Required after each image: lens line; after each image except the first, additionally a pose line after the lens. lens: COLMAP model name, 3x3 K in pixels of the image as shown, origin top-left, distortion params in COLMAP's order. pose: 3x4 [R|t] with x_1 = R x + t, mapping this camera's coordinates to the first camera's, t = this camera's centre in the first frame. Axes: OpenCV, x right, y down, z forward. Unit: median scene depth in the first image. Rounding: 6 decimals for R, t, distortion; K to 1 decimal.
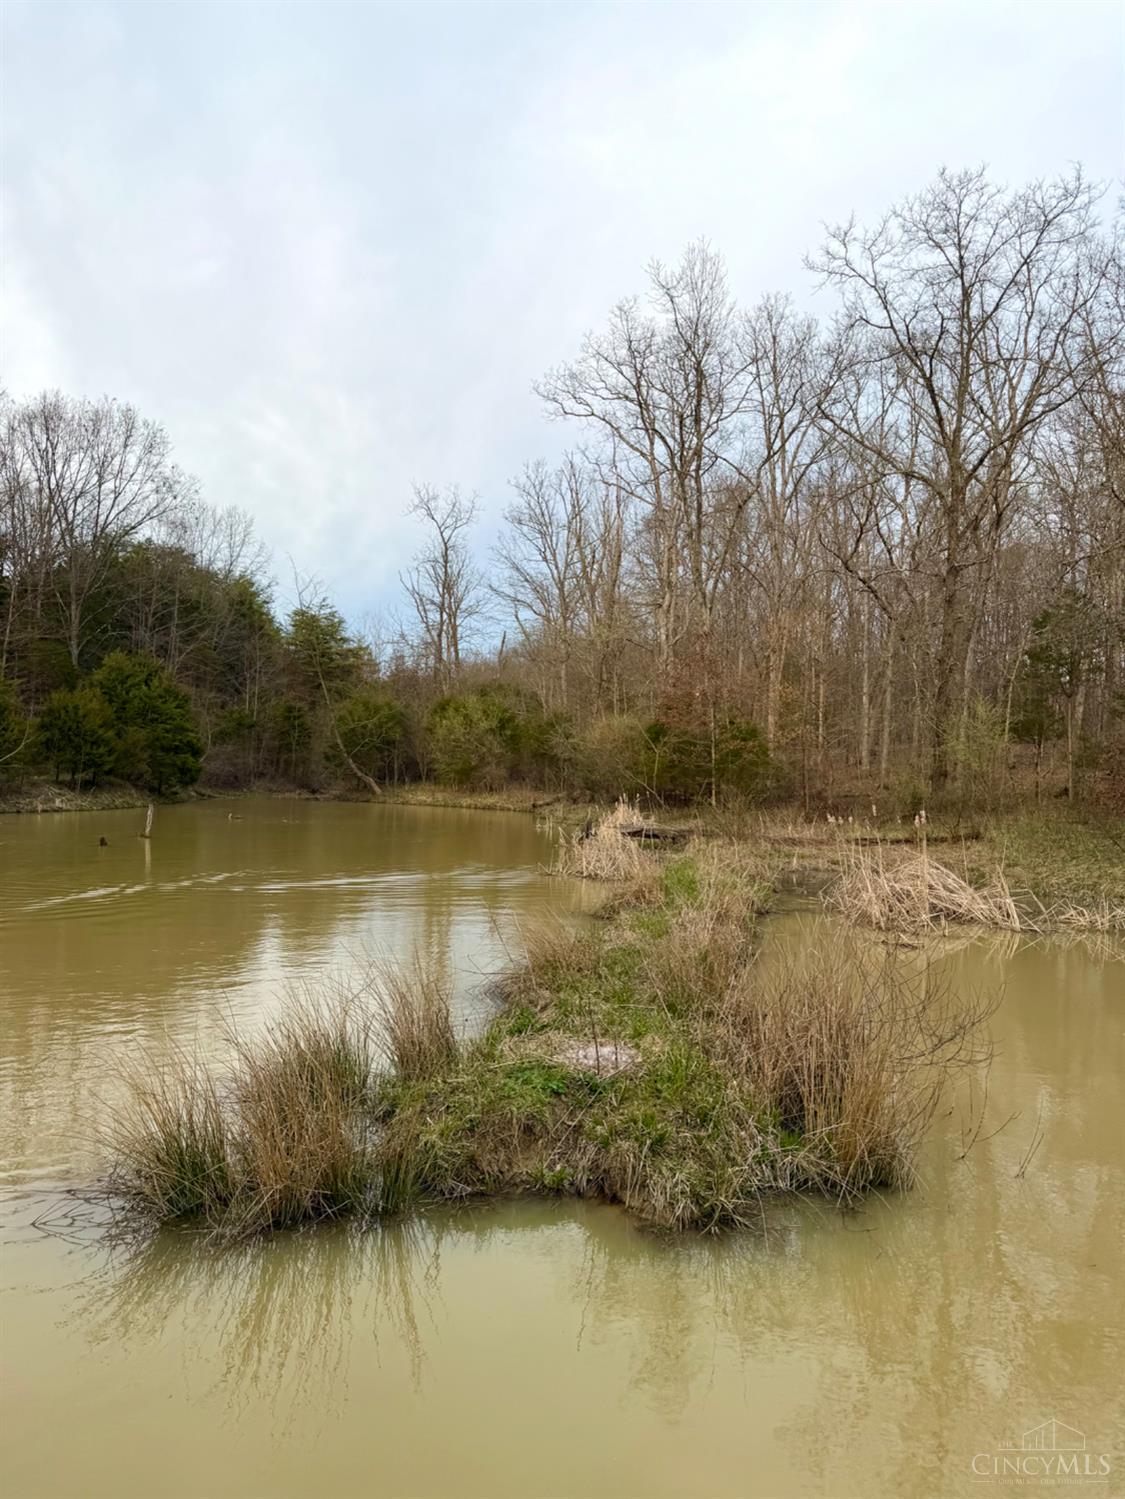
lens RADIAL K [[1038.8, 0, 564.6], [0, 1038.8, 751.5], [0, 0, 1]] dist [0.064626, -0.066327]
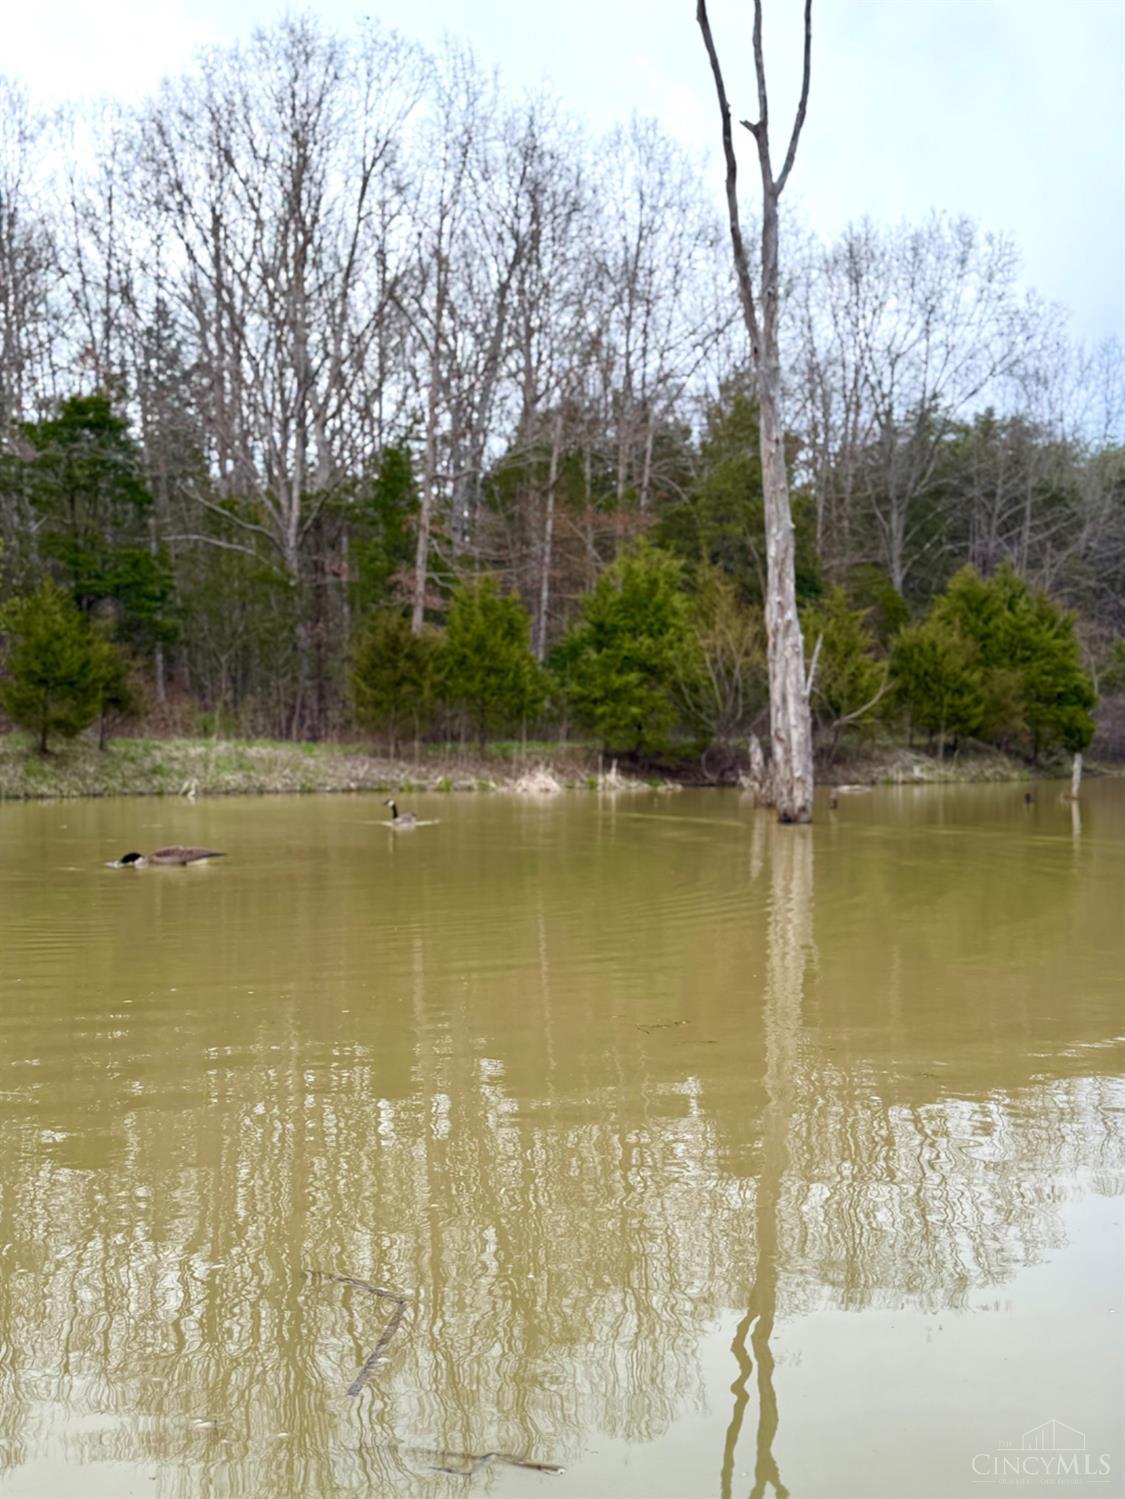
lens RADIAL K [[1633.9, 0, 571.6], [0, 1633.9, 779.7], [0, 0, 1]] dist [0.116646, 0.000000]
pose [[0.822790, -0.020865, -0.567962, -0.018099], [0.036951, 0.999175, 0.016823, 0.024000], [0.567143, -0.034828, 0.822883, -0.100564]]
